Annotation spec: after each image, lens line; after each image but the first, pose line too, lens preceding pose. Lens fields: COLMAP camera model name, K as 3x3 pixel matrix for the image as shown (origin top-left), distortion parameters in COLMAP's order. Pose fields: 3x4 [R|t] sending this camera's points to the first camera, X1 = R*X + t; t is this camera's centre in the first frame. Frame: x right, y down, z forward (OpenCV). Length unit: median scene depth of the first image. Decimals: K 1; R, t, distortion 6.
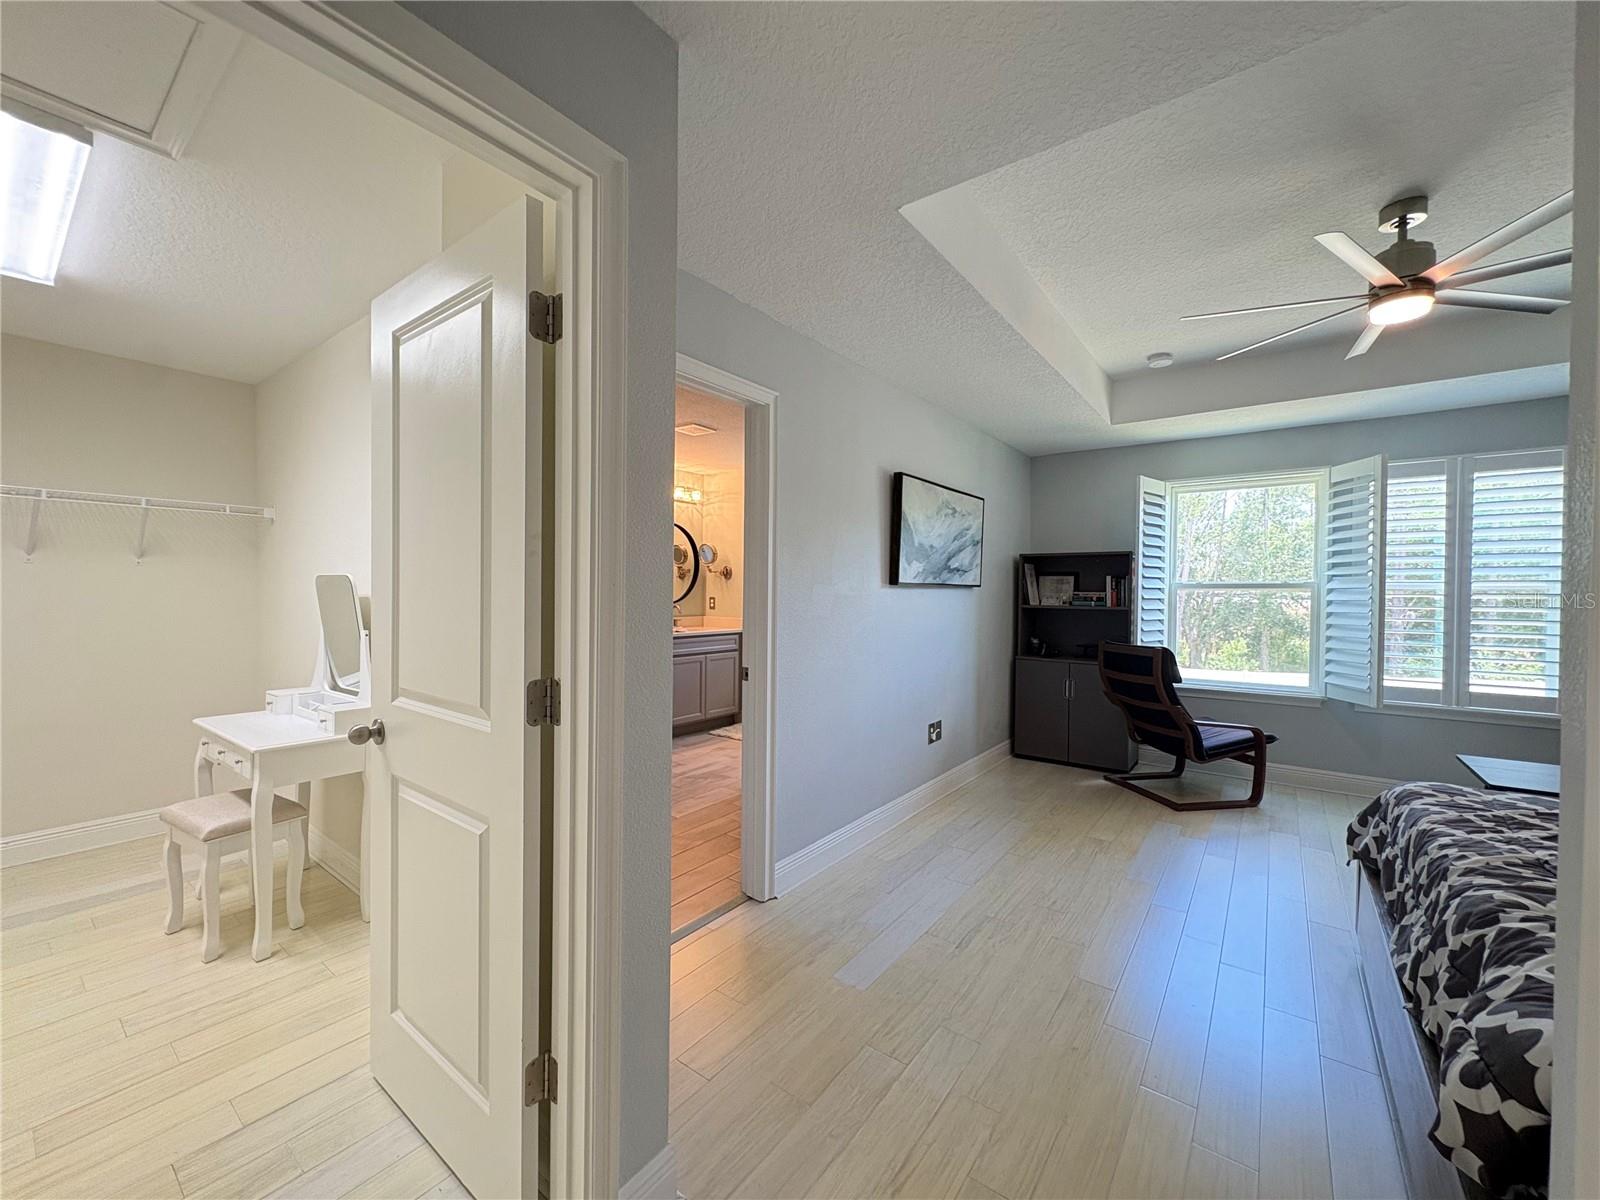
lens RADIAL K [[640.2, 0, 798.0], [0, 640.2, 597.0], [0, 0, 1]] dist [0.000772, -0.000217]
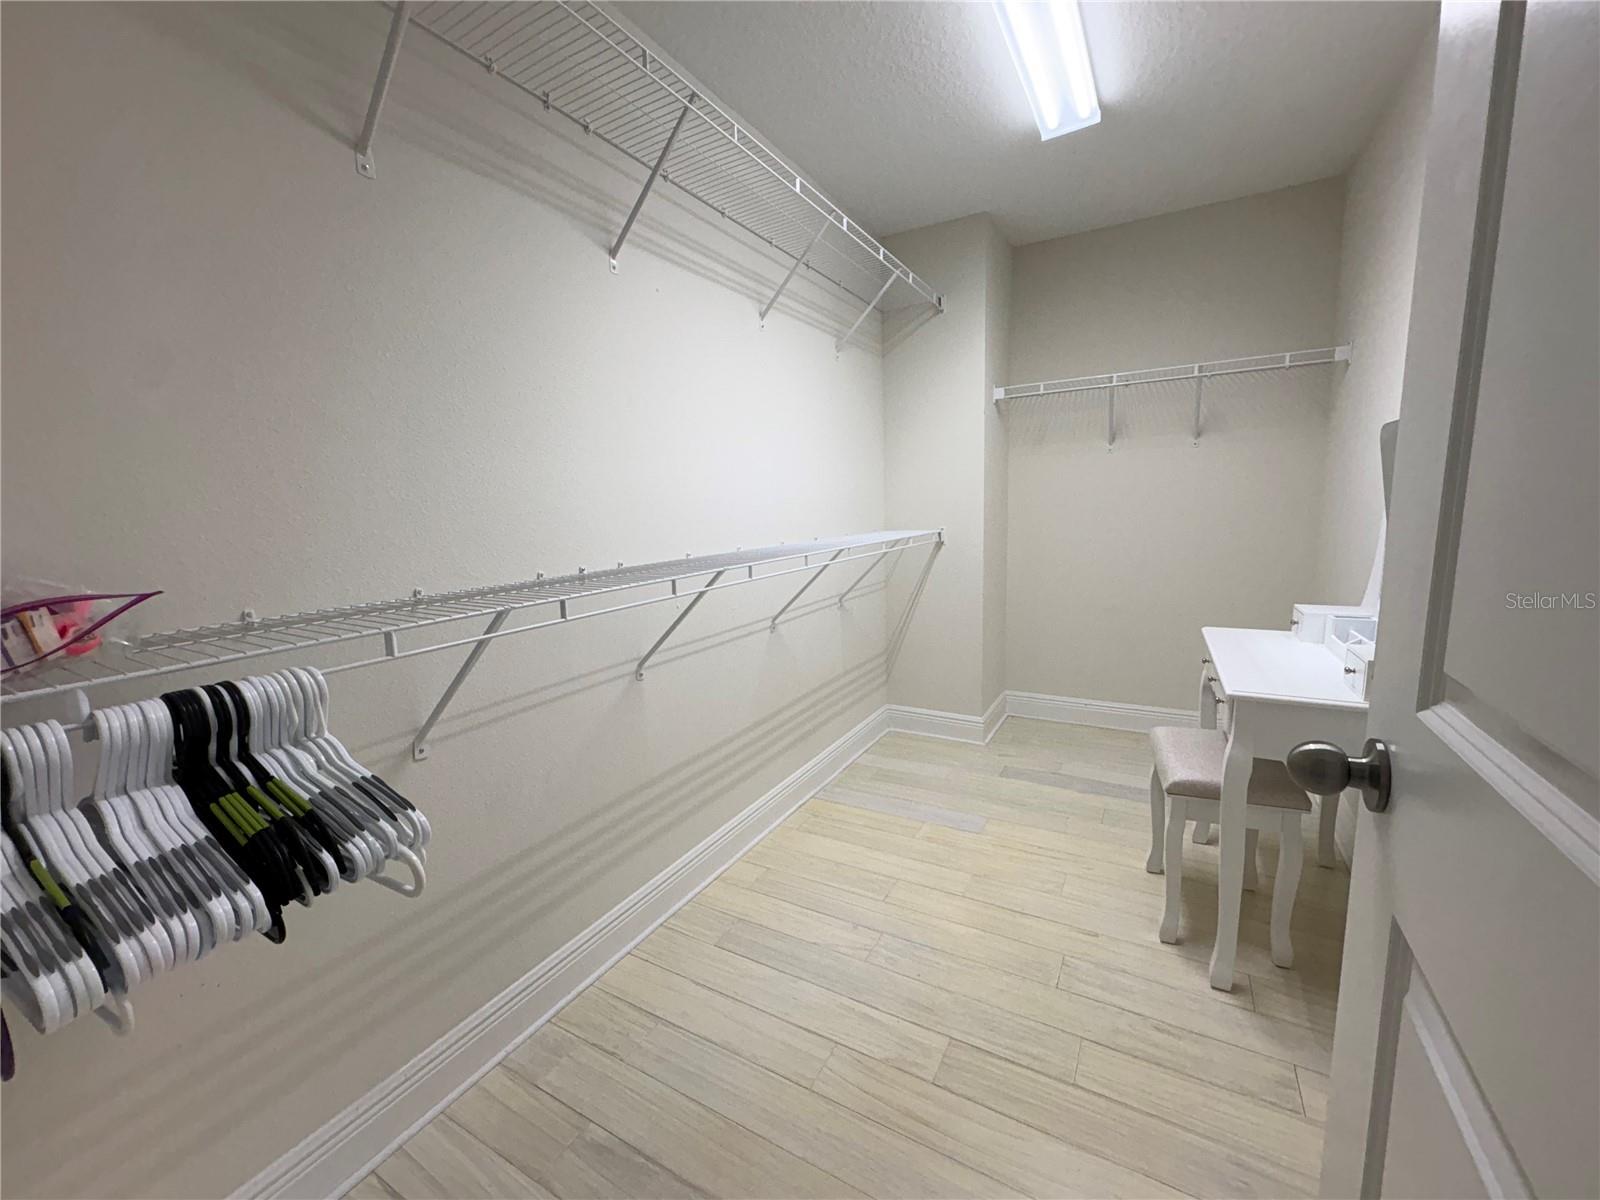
lens RADIAL K [[636.6, 0, 800.0], [0, 636.6, 600.0], [0, 0, 1]] dist [0.002677, -0.000357]
pose [[0.125636, 0.133261, -0.983085, -0.256280], [0.022358, 0.990305, 0.137097, 0.041681], [0.991824, -0.039204, 0.121439, 0.457836]]
